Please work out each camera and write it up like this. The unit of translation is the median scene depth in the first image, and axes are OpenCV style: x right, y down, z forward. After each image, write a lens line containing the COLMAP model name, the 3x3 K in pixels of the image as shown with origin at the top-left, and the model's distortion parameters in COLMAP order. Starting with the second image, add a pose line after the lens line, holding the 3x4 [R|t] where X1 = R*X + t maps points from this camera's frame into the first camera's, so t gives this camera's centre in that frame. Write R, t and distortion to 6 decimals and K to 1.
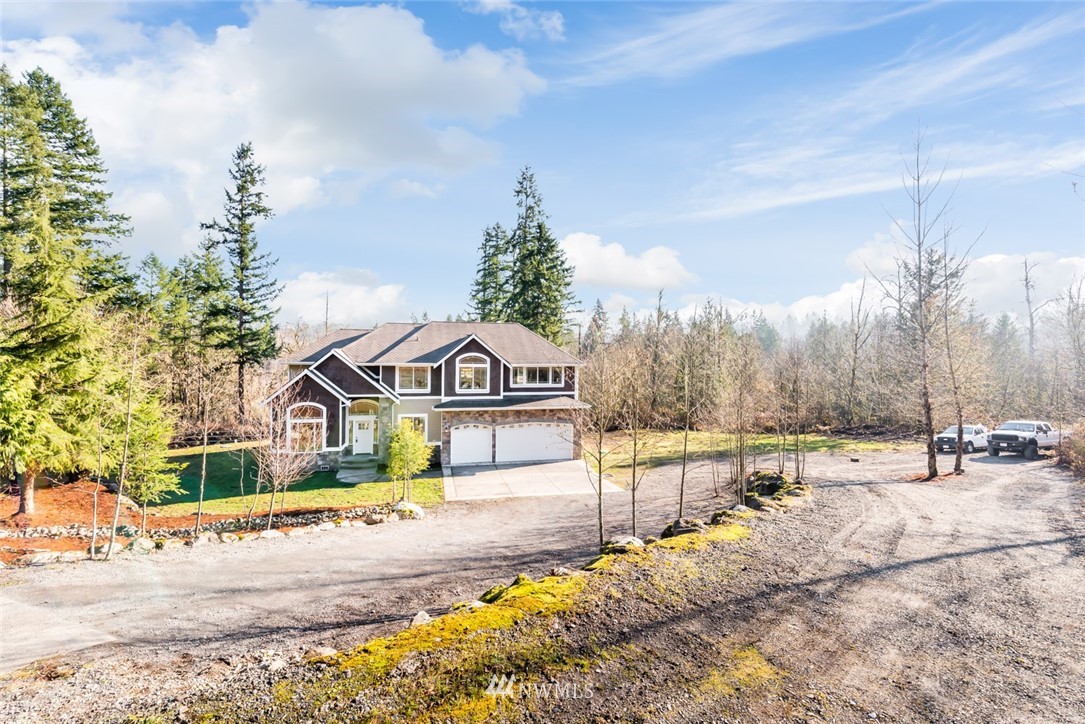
lens RADIAL K [[475.7, 0, 546.6], [0, 475.7, 360.9], [0, 0, 1]] dist [-0.001750, -0.000133]
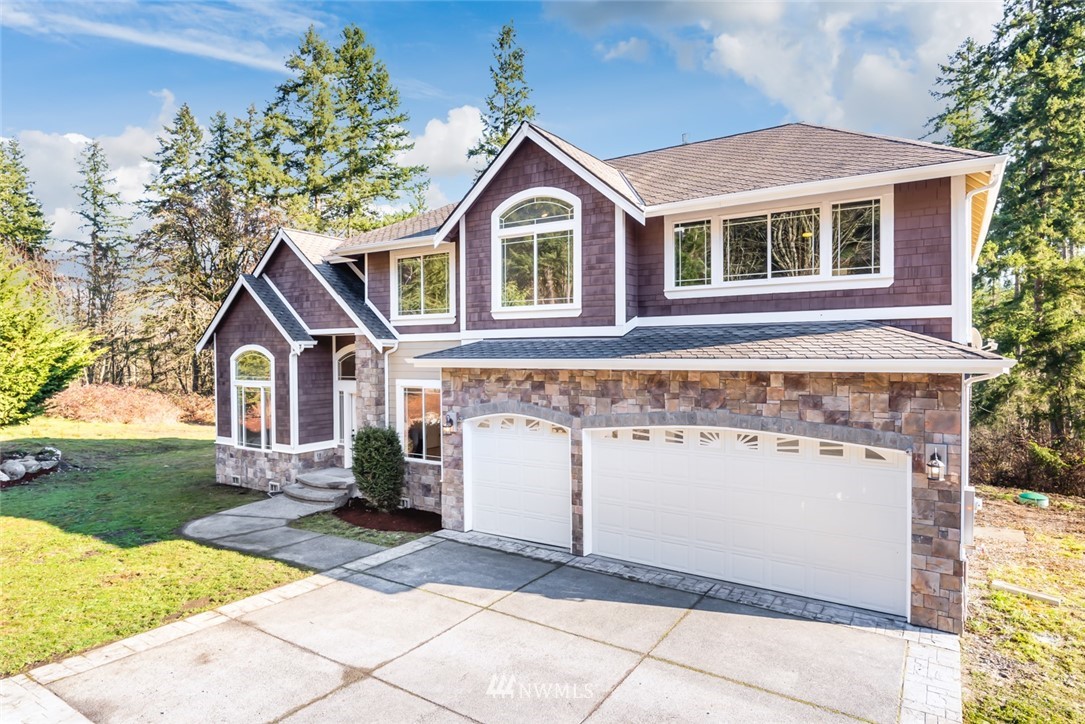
lens RADIAL K [[623.8, 0, 542.5], [0, 623.8, 362.0], [0, 0, 1]] dist [-0.000921, -0.000559]
pose [[0.691968, -0.001636, -0.721926, 0.144650], [-0.001402, 0.999993, -0.003610, 0.098627], [0.721927, 0.003510, 0.691961, 0.722536]]
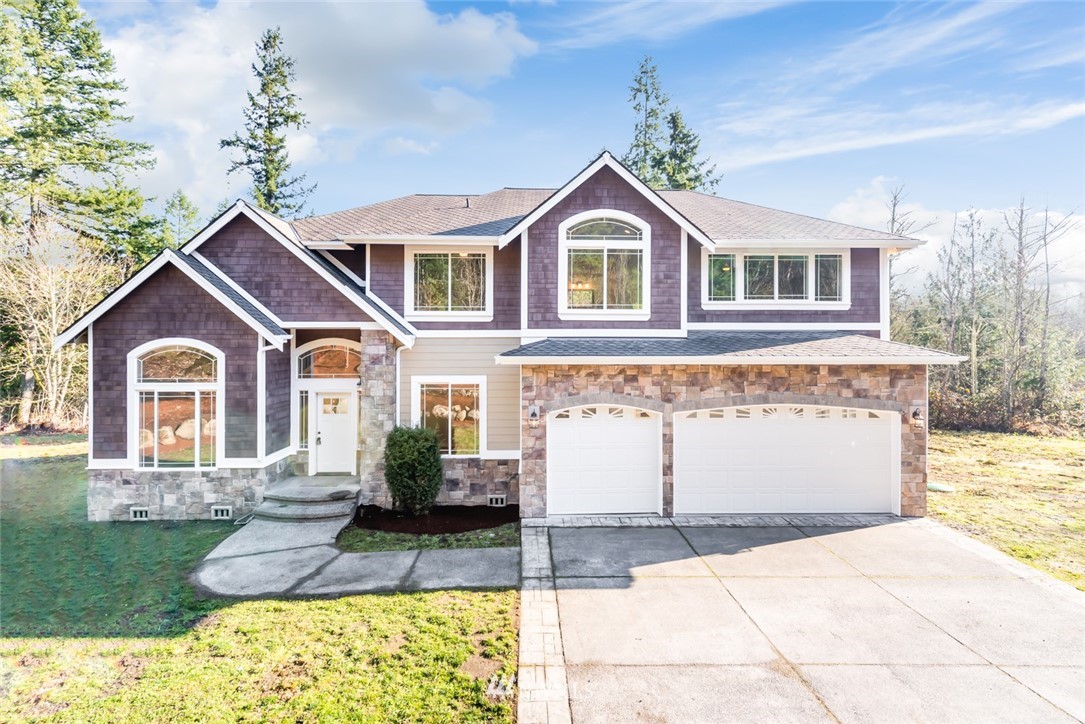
lens RADIAL K [[490.5, 0, 542.4], [0, 490.5, 341.0], [0, 0, 1]] dist [0.002395, 0.000444]
pose [[0.979557, -0.008358, -0.200993, -0.127096], [0.004287, 0.999777, -0.020680, 0.091618], [0.201121, 0.019395, 0.979374, 0.624950]]
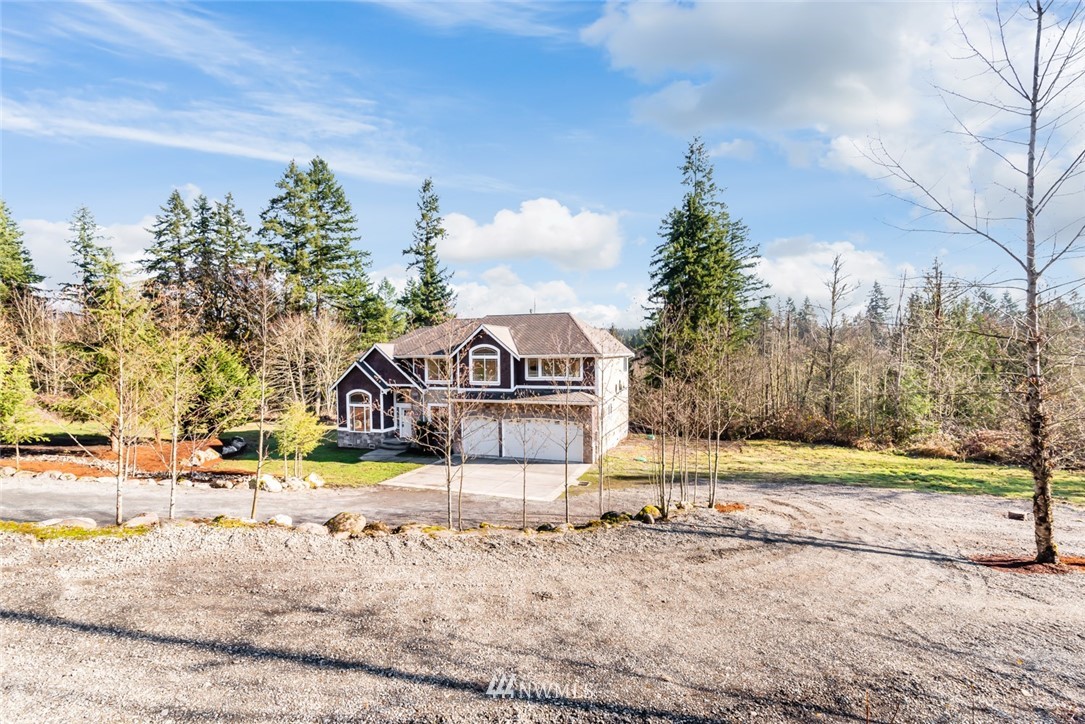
lens RADIAL K [[474.2, 0, 544.4], [0, 474.2, 374.8], [0, 0, 1]] dist [-0.003792, -0.000270]
pose [[0.848248, 0.006084, -0.529565, 0.473910], [0.008036, 0.999671, 0.024357, 0.023402], [0.529539, -0.024916, 0.847920, 0.230682]]
